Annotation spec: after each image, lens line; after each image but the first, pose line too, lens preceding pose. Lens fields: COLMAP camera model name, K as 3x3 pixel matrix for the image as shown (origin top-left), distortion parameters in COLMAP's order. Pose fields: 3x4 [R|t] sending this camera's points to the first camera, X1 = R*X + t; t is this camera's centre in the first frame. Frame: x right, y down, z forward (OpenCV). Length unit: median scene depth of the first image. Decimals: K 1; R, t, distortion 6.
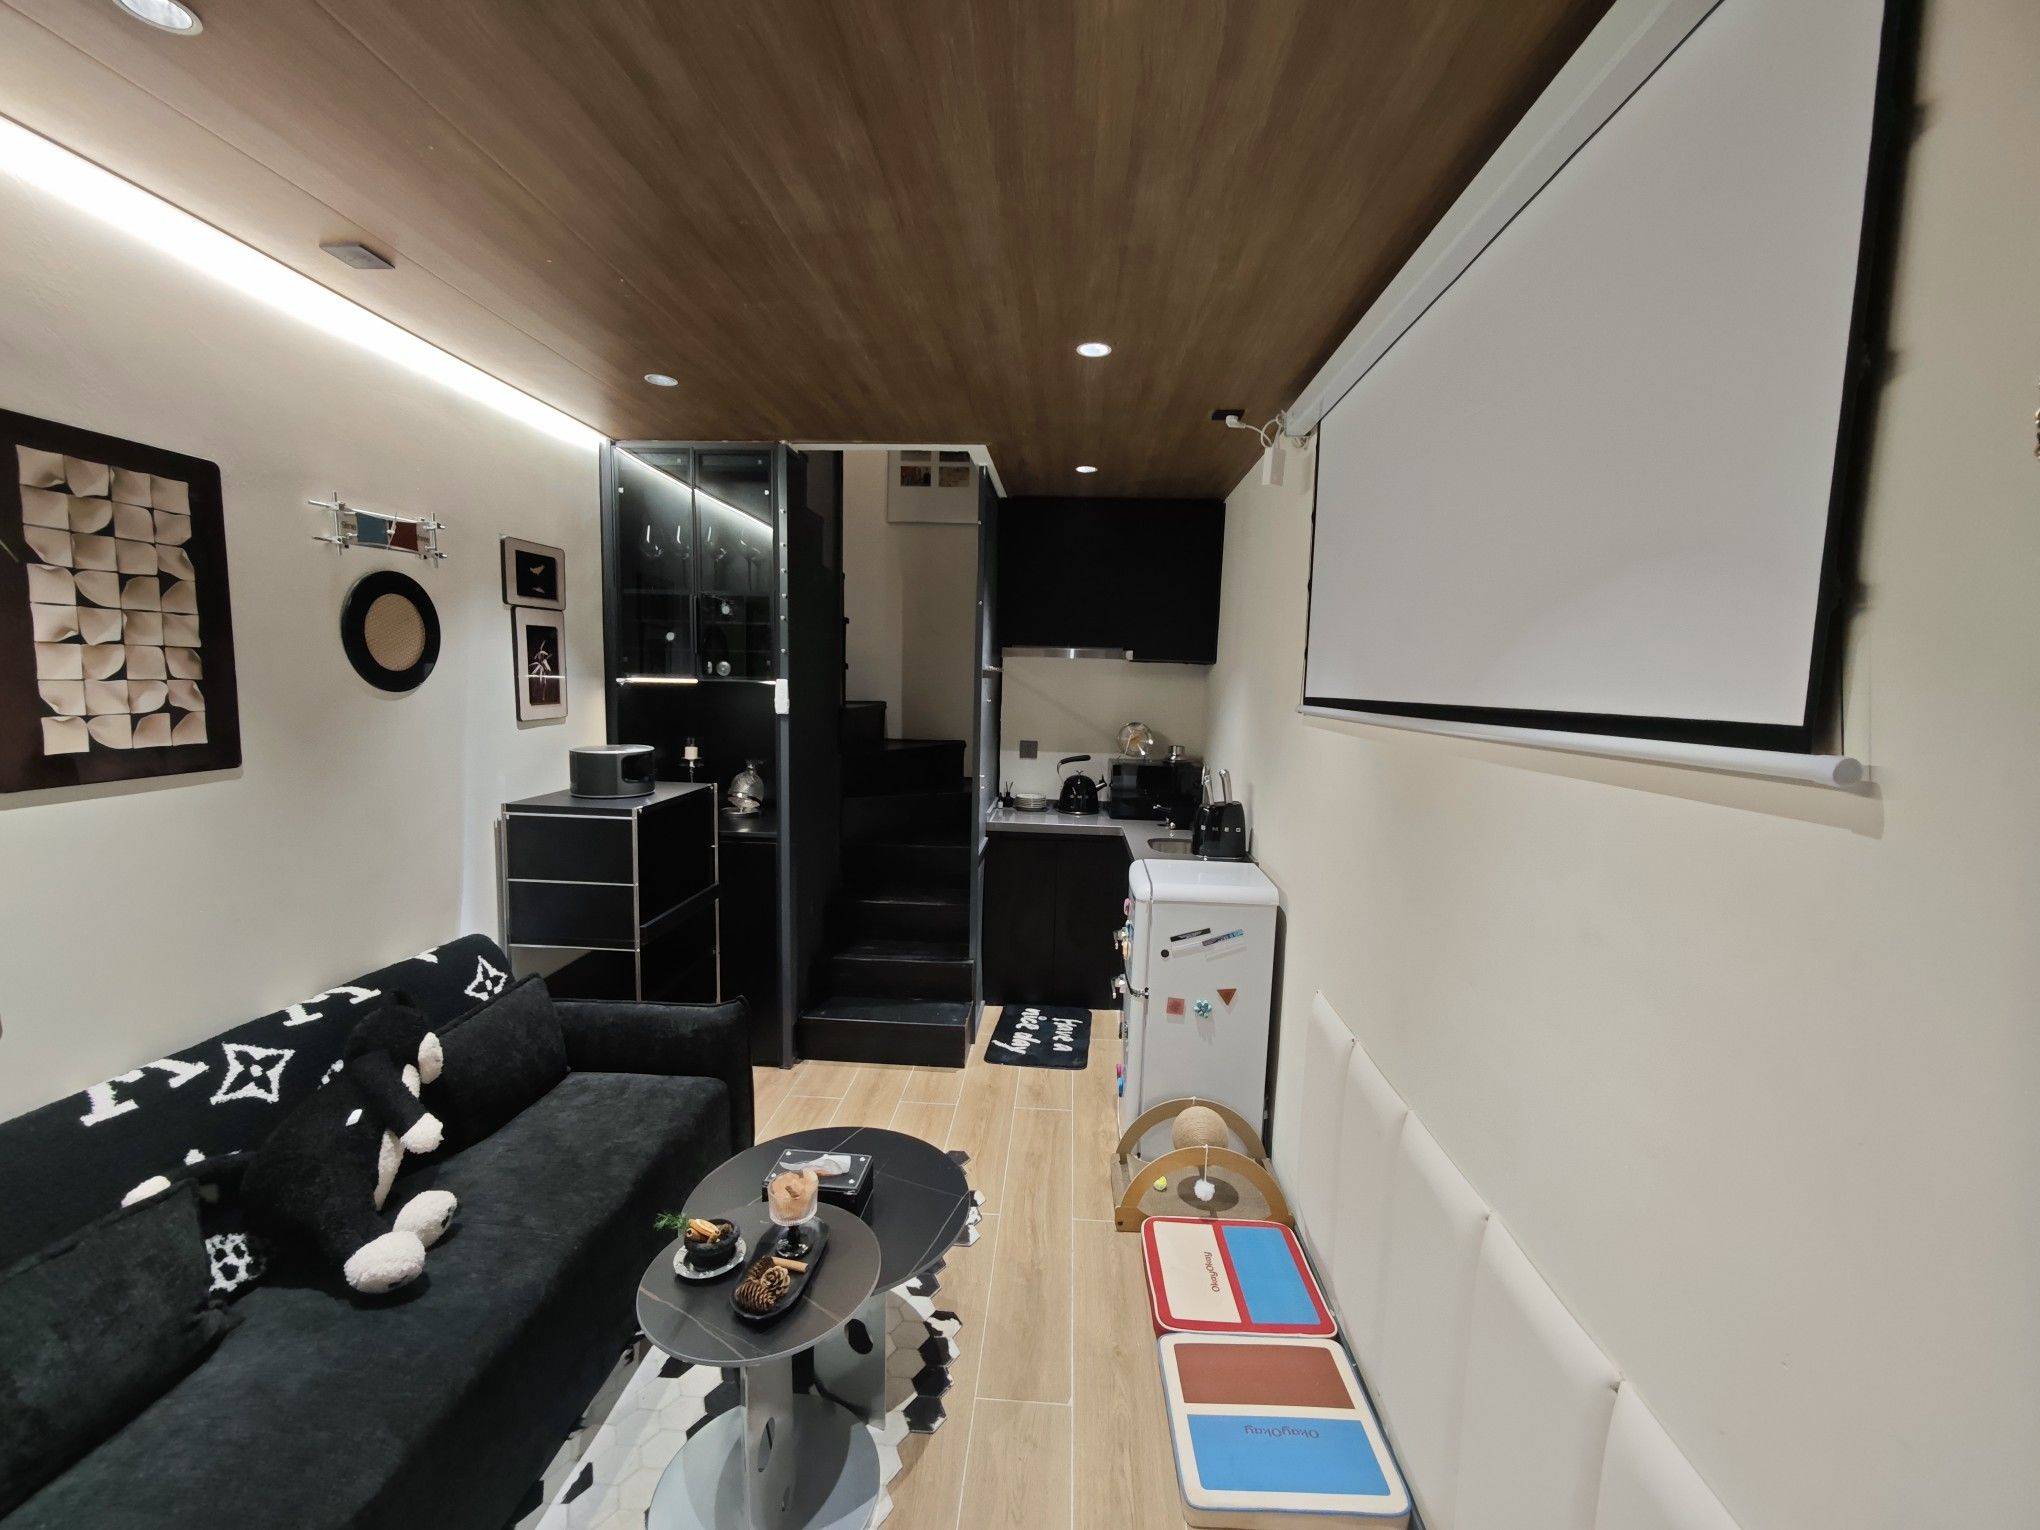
lens RADIAL K [[833.8, 0, 1028.1], [0, 833.8, 762.5], [0, 0, 1]] dist [-0.001108, -0.000559]
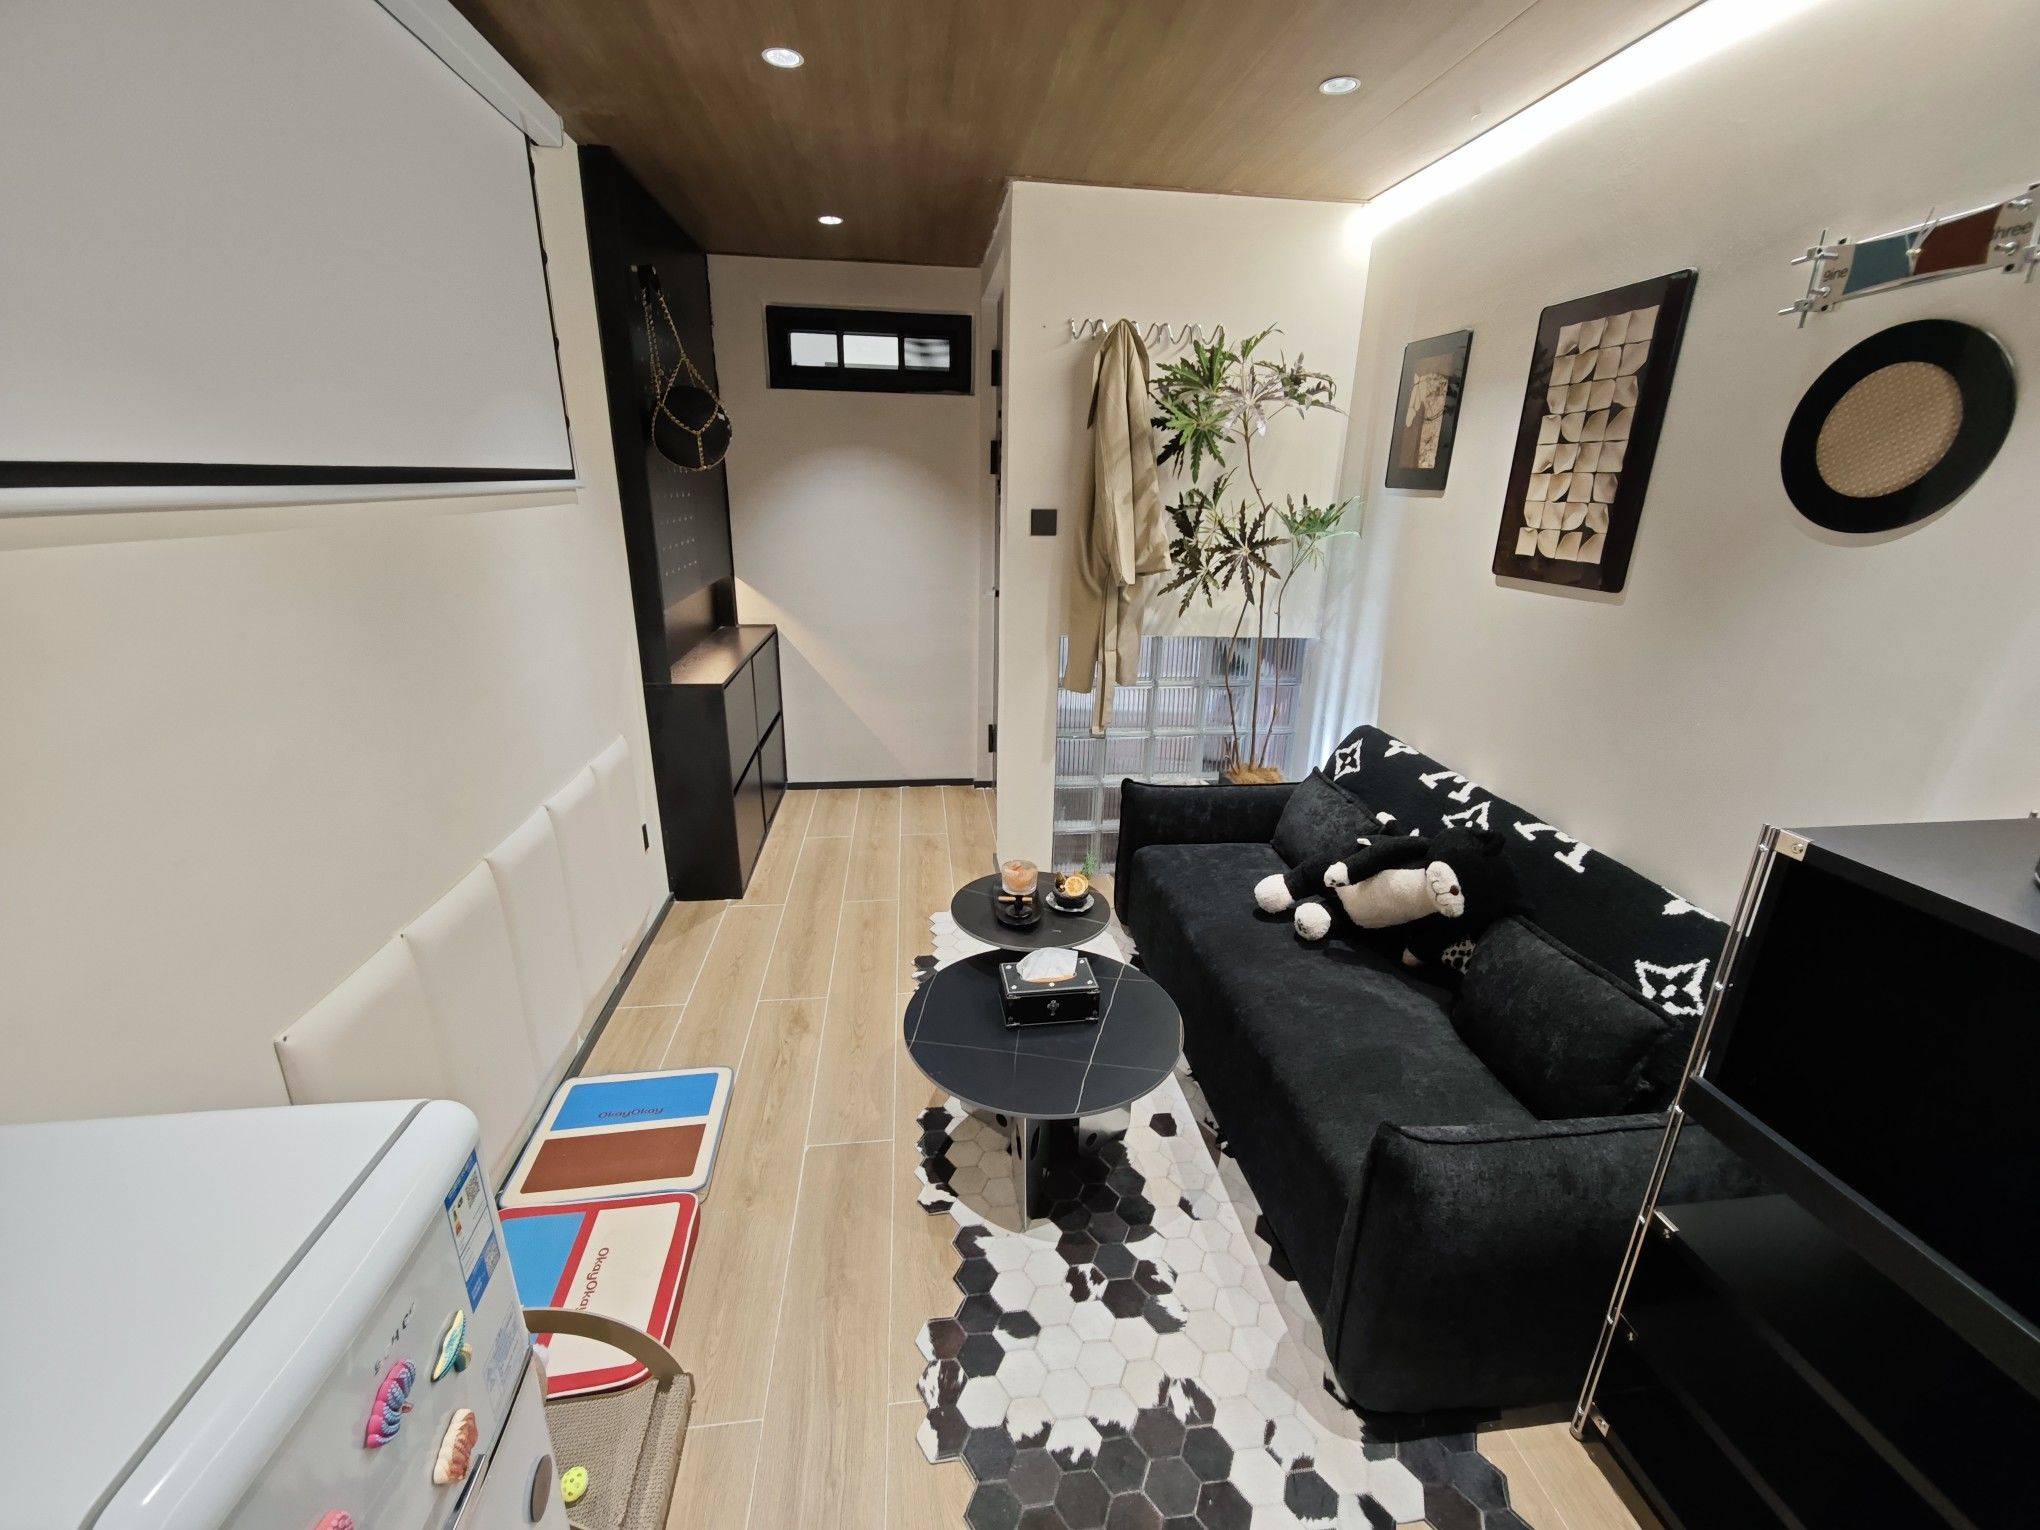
lens RADIAL K [[833.8, 0, 1020.3], [0, 833.8, 770.5], [0, 0, 1]] dist [-0.001108, -0.000559]
pose [[-0.982743, 0.011264, -0.184635, -0.032082], [-0.067106, 0.908437, 0.412601, -0.181680], [0.172377, 0.417871, -0.892004, 2.003971]]
